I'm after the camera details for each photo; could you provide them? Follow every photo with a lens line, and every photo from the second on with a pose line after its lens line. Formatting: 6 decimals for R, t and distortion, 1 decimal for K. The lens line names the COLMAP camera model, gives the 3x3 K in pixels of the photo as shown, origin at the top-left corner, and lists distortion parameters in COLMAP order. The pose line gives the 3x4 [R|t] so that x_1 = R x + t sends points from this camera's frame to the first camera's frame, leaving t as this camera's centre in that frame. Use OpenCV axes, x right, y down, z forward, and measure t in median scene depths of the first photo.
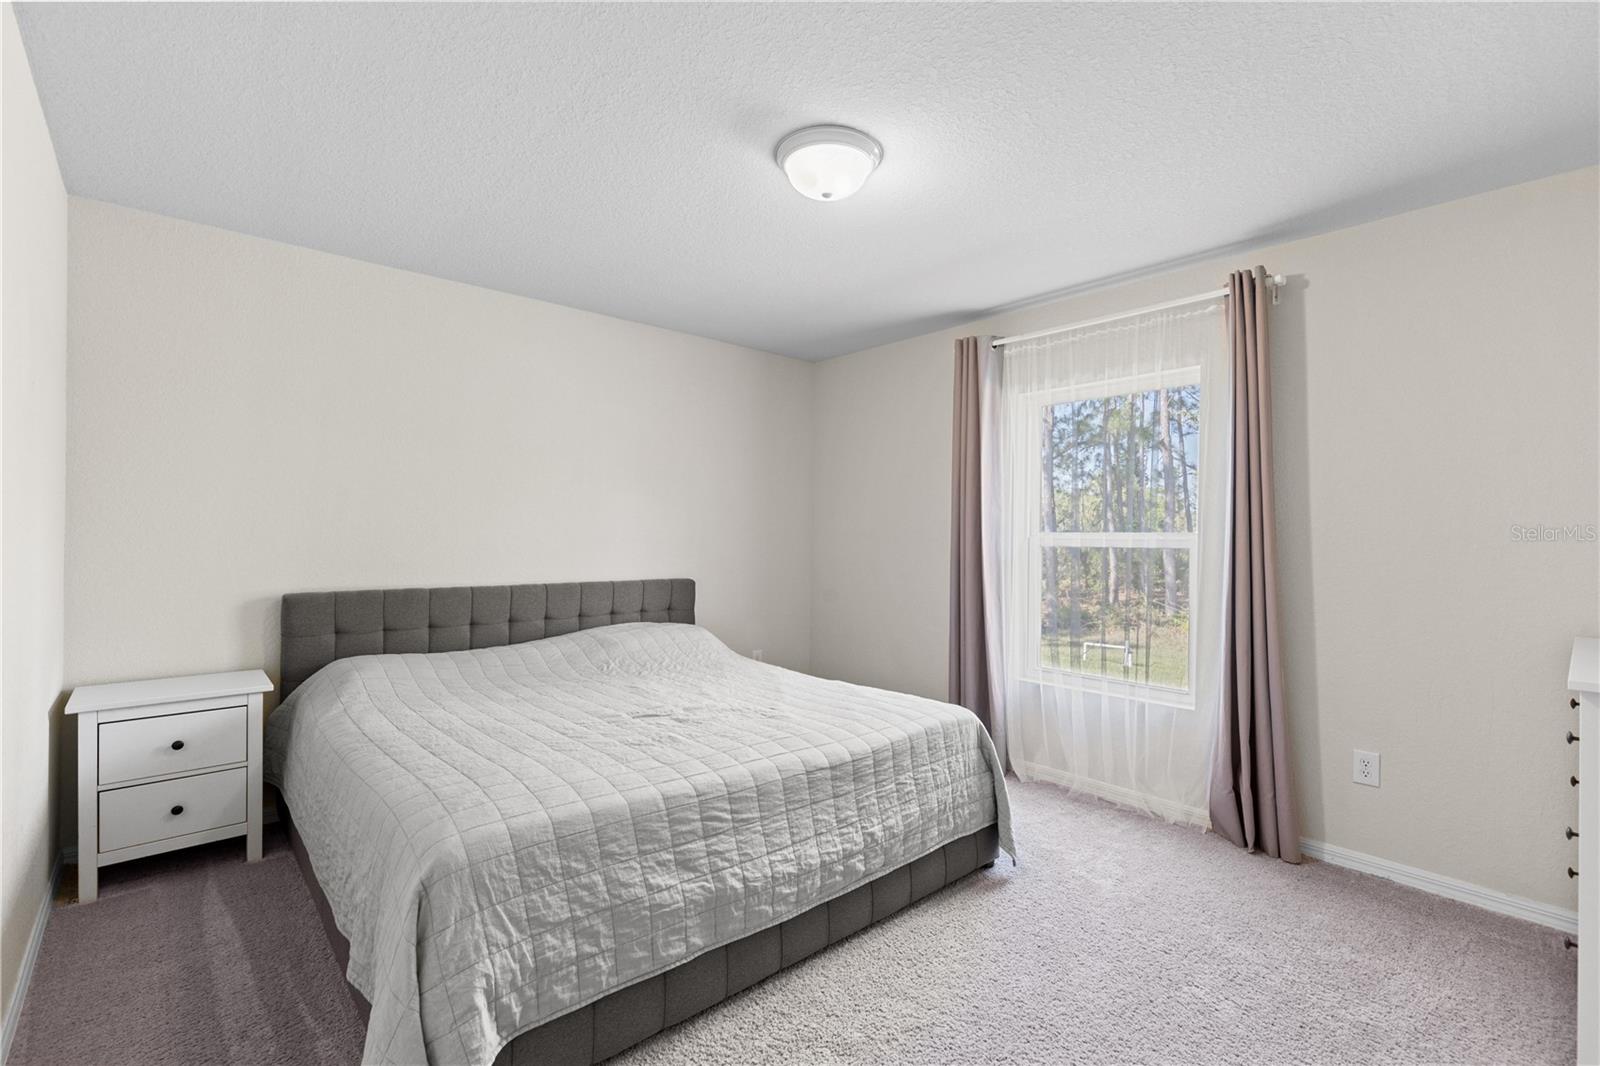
lens RADIAL K [[721.7, 0, 805.5], [0, 721.7, 531.2], [0, 0, 1]] dist [0.019700, -0.003102]
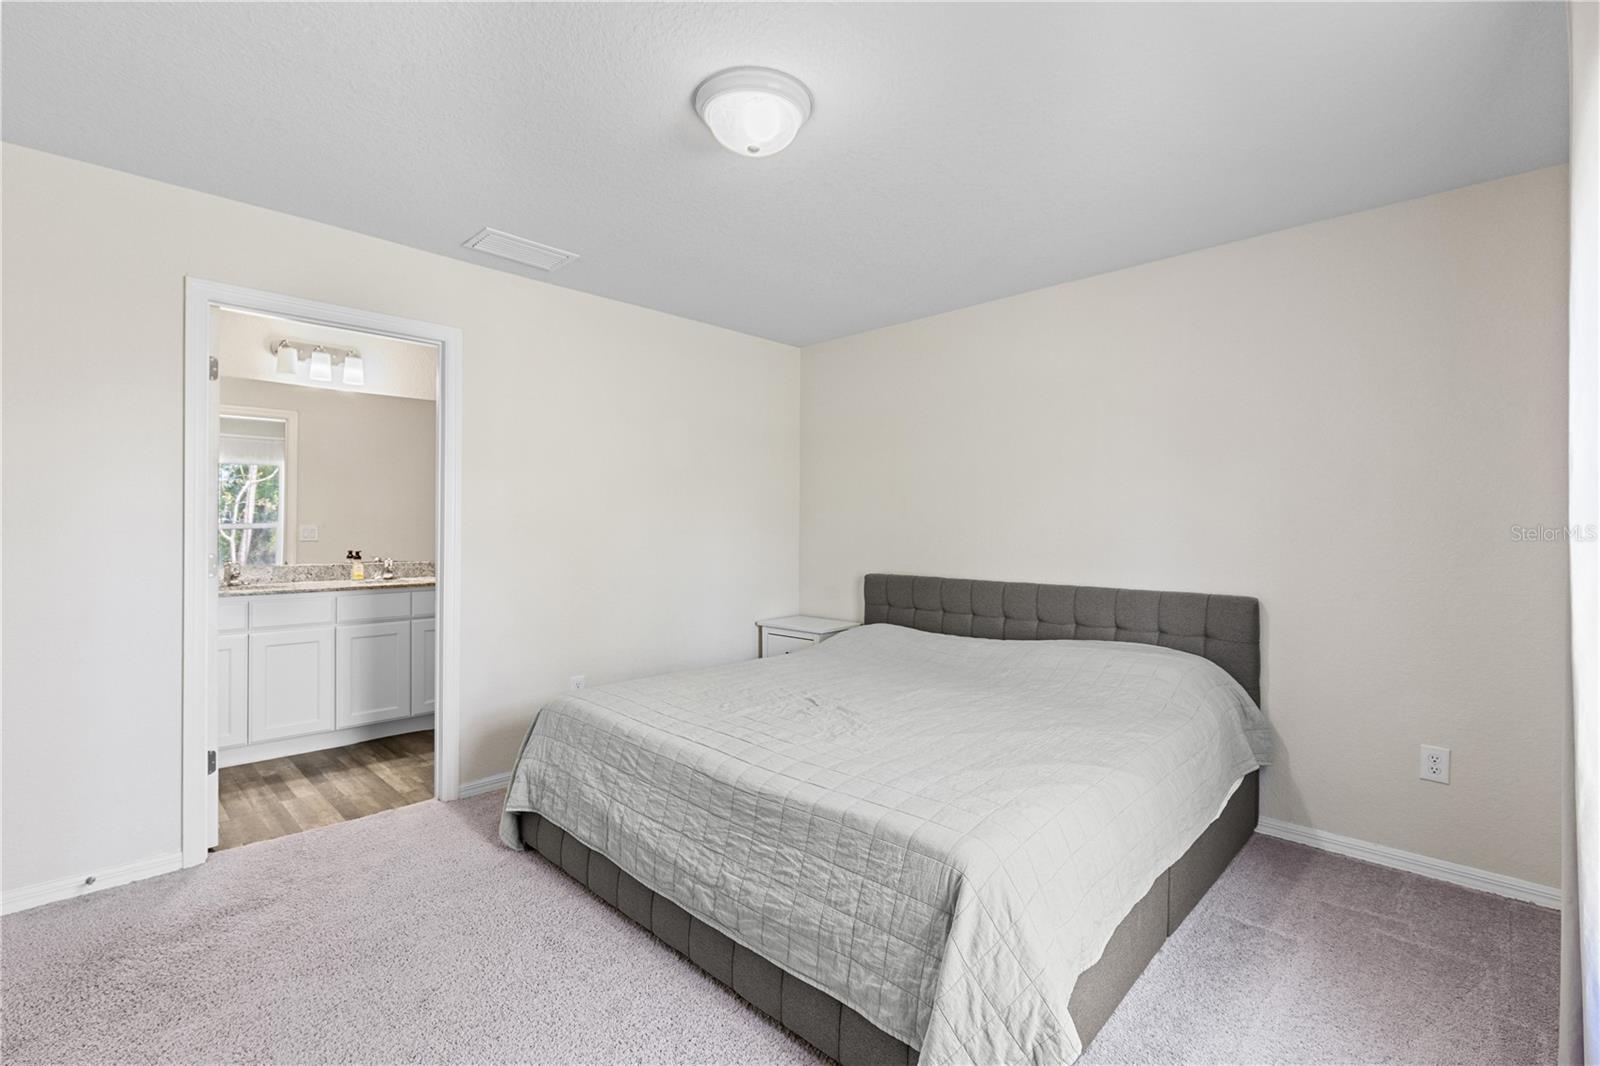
lens RADIAL K [[721.7, 0, 786.0], [0, 721.7, 532.9], [0, 0, 1]] dist [0.019700, -0.003102]
pose [[0.058882, -0.001162, -0.998264, 0.963698], [-0.002041, 0.999997, -0.001285, 0.015681], [0.998263, 0.002113, 0.058879, 1.044812]]
